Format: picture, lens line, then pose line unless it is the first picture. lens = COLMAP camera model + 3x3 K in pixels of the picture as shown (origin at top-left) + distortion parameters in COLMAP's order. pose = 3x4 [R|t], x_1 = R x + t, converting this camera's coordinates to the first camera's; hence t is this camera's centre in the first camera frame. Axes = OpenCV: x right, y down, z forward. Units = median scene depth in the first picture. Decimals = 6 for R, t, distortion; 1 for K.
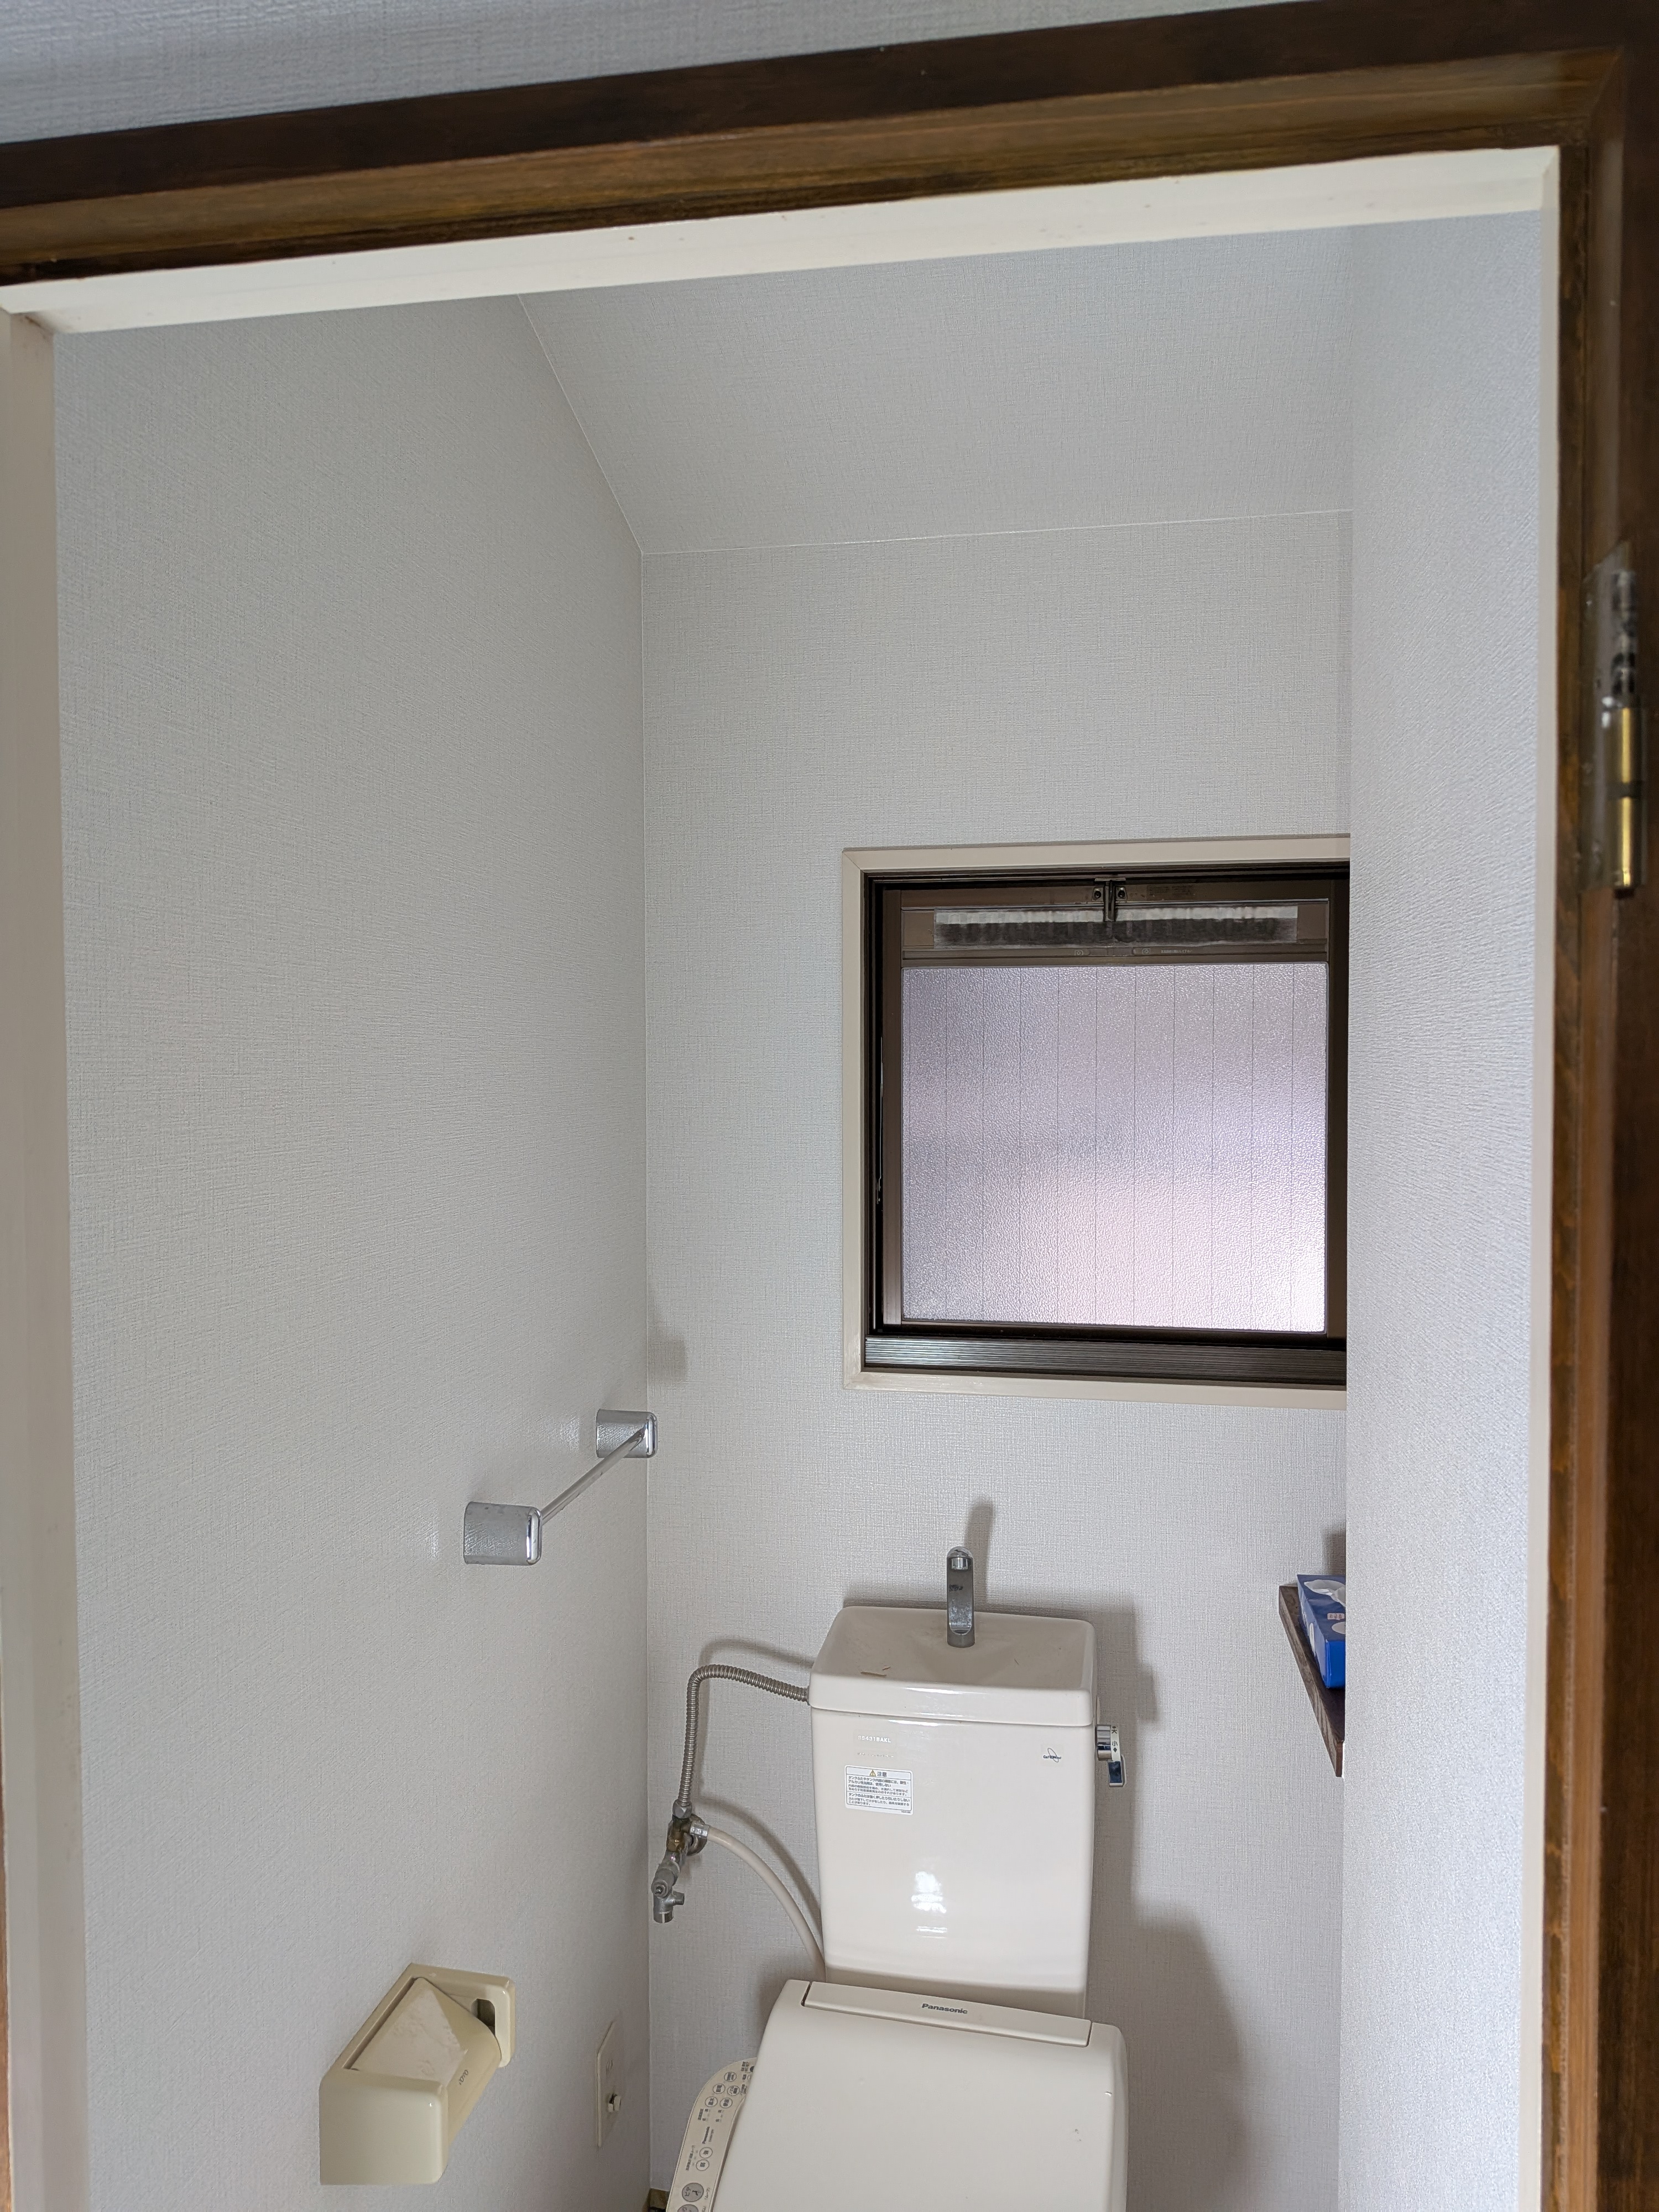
lens RADIAL K [[1590.8, 0, 833.2], [0, 1590.8, 1099.3], [0, 0, 1]] dist [0.050923, -0.091477]
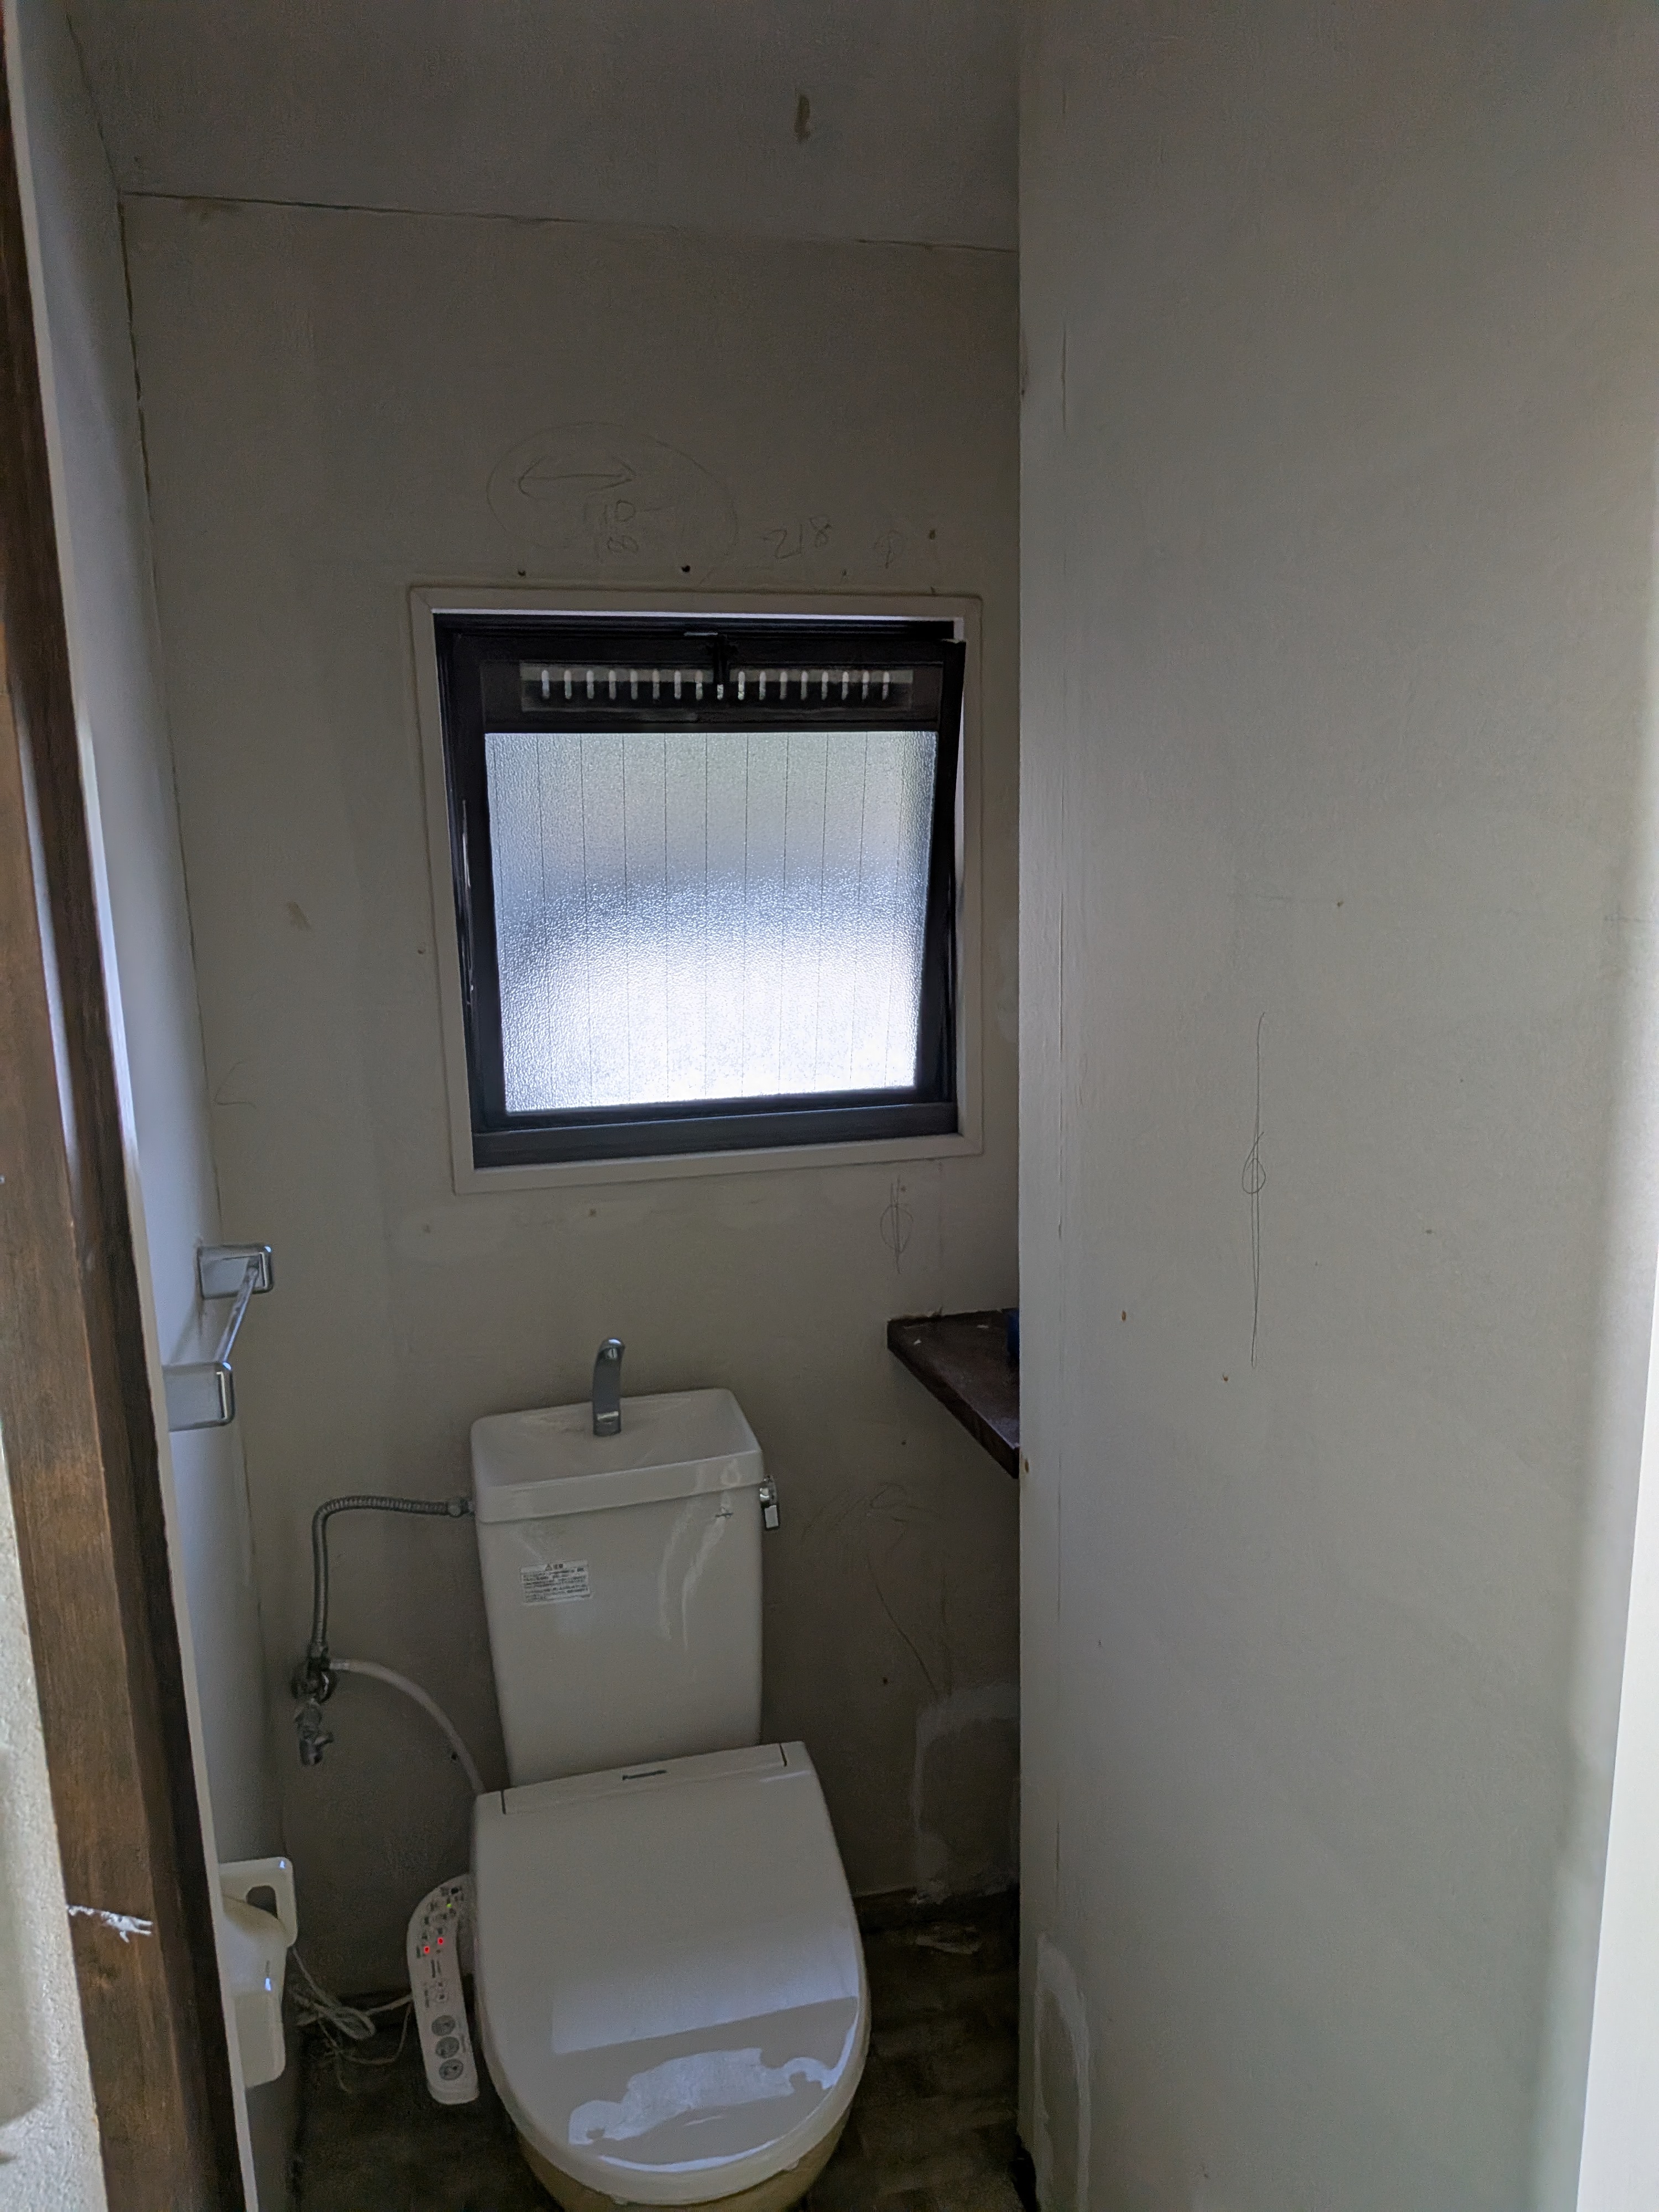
lens RADIAL K [[1590.8, 0, 834.3], [0, 1590.8, 1115.7], [0, 0, 1]] dist [0.050923, -0.091477]
pose [[0.905272, -0.093423, 0.414432, -0.189202], [0.030441, 0.987278, 0.156063, -0.002406], [-0.423740, -0.128664, 0.896599, 0.073726]]
